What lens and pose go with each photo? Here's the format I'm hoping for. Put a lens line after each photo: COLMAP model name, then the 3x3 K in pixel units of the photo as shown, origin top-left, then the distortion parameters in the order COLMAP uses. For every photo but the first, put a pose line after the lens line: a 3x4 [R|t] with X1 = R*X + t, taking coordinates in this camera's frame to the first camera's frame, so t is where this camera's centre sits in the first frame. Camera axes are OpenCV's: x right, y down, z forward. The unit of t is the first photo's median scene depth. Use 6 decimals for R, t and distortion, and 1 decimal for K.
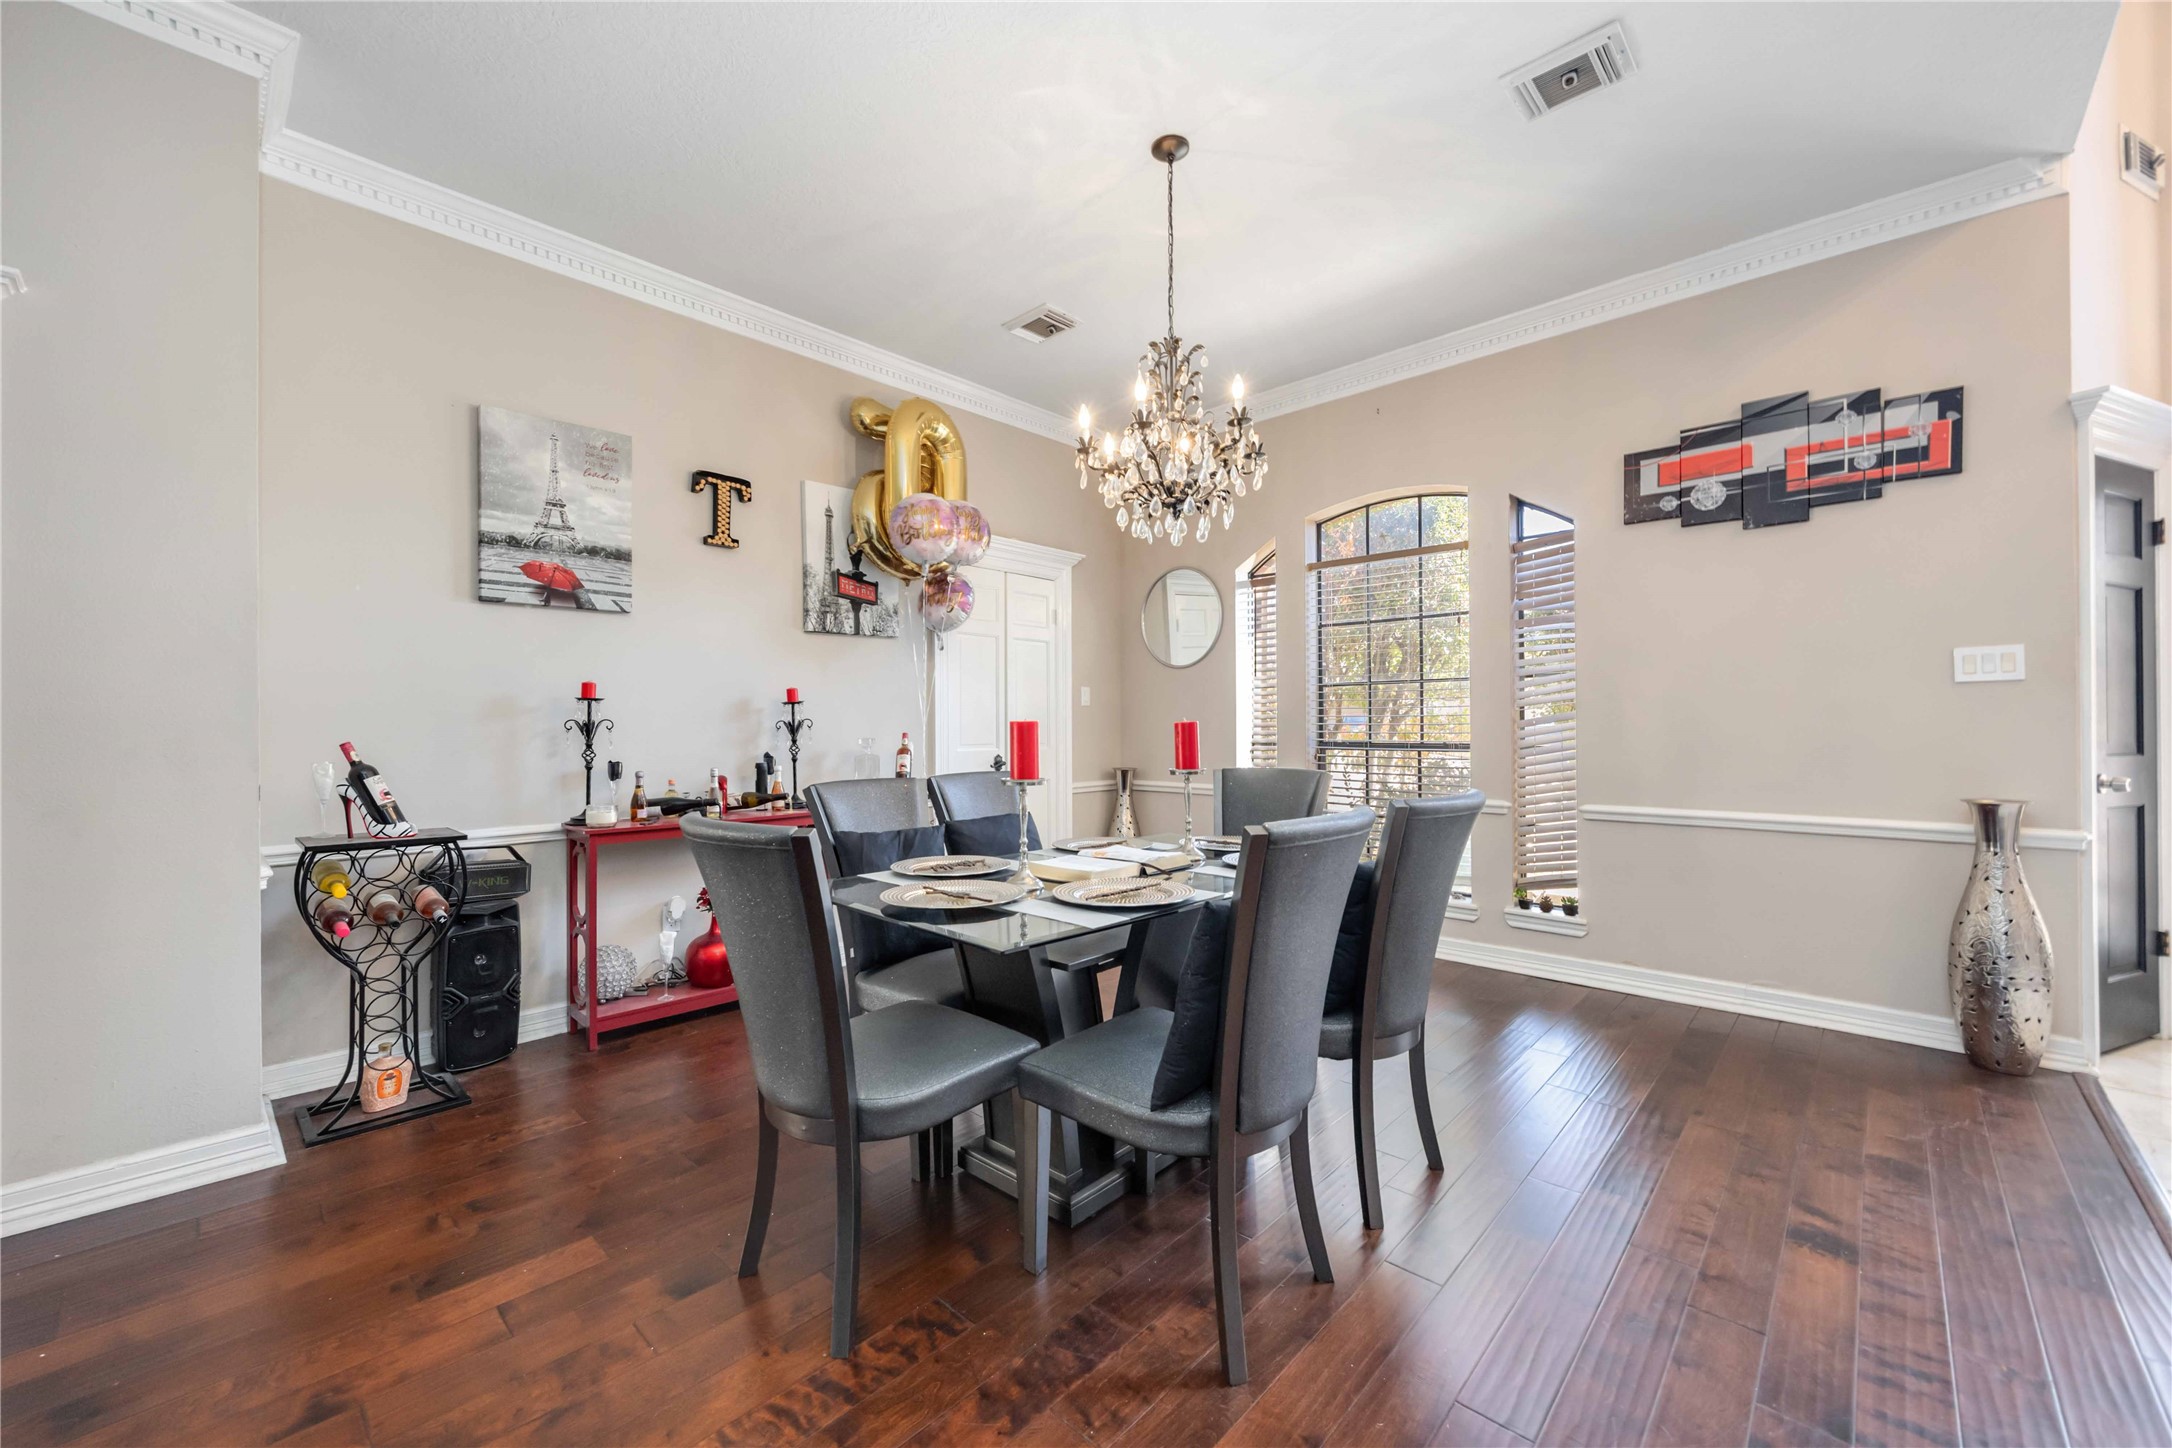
lens RADIAL K [[836.4, 0, 1086.0], [0, 836.4, 724.0], [0, 0, 1]] dist [-0.001457, 0.000050]
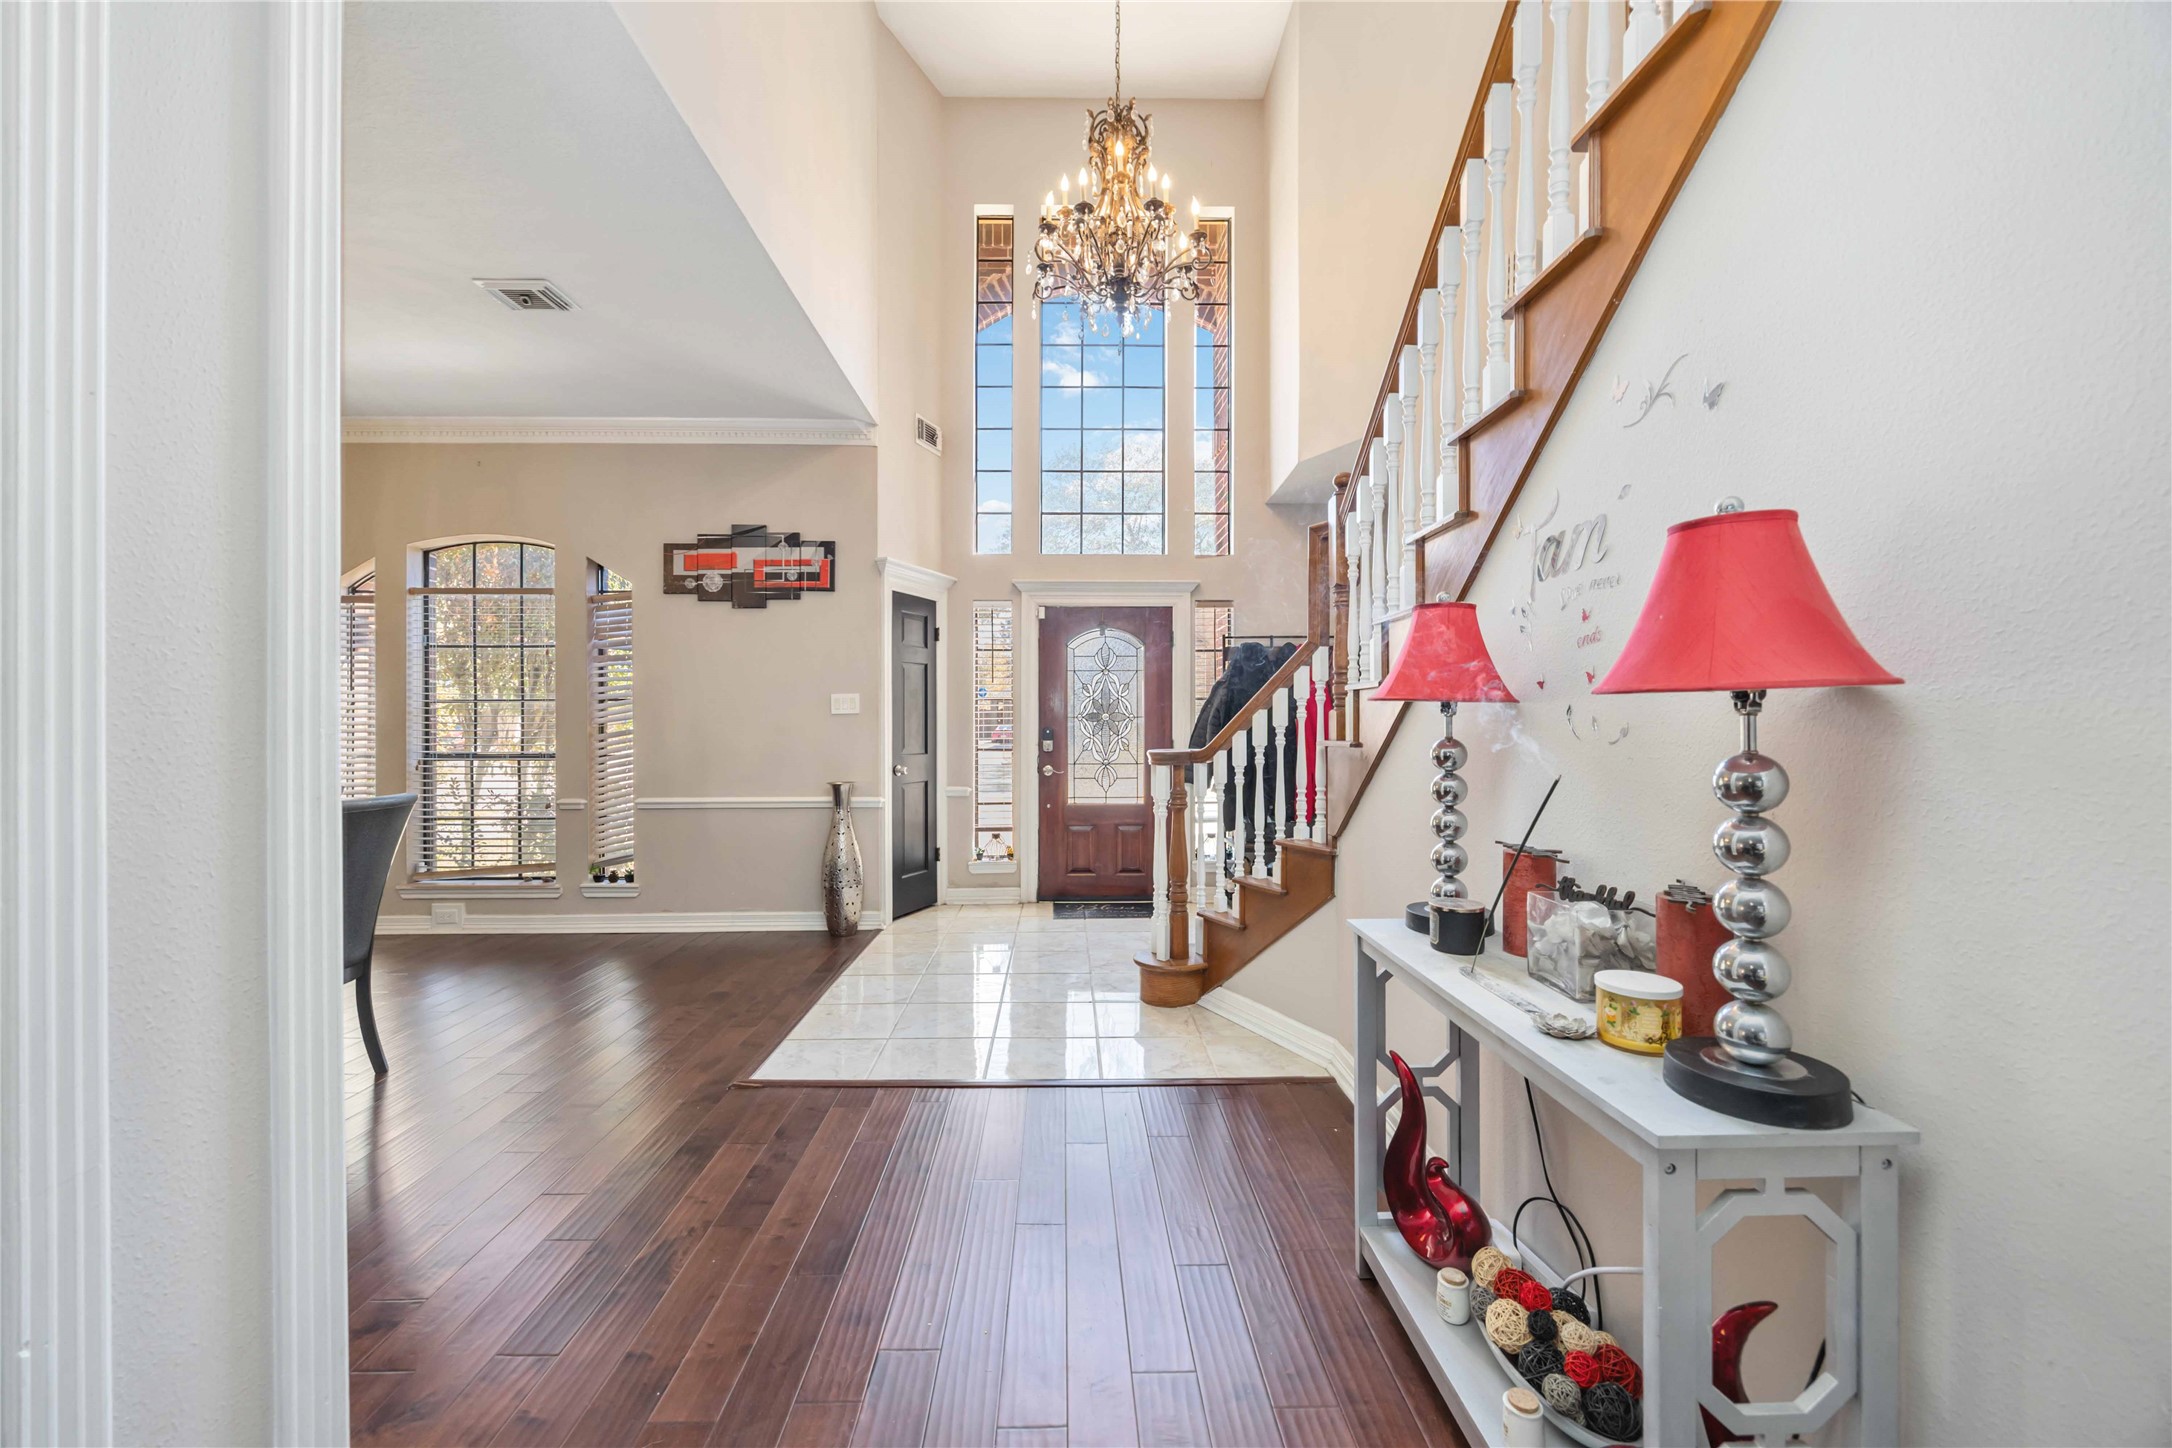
lens RADIAL K [[843.1, 0, 1081.6], [0, 843.1, 718.3], [0, 0, 1]] dist [0.000522, 0.000132]
pose [[0.720389, 0.006156, 0.693543, 0.187943], [-0.001722, 0.999973, -0.007087, -0.025563], [-0.693569, 0.003911, 0.720380, -0.515304]]
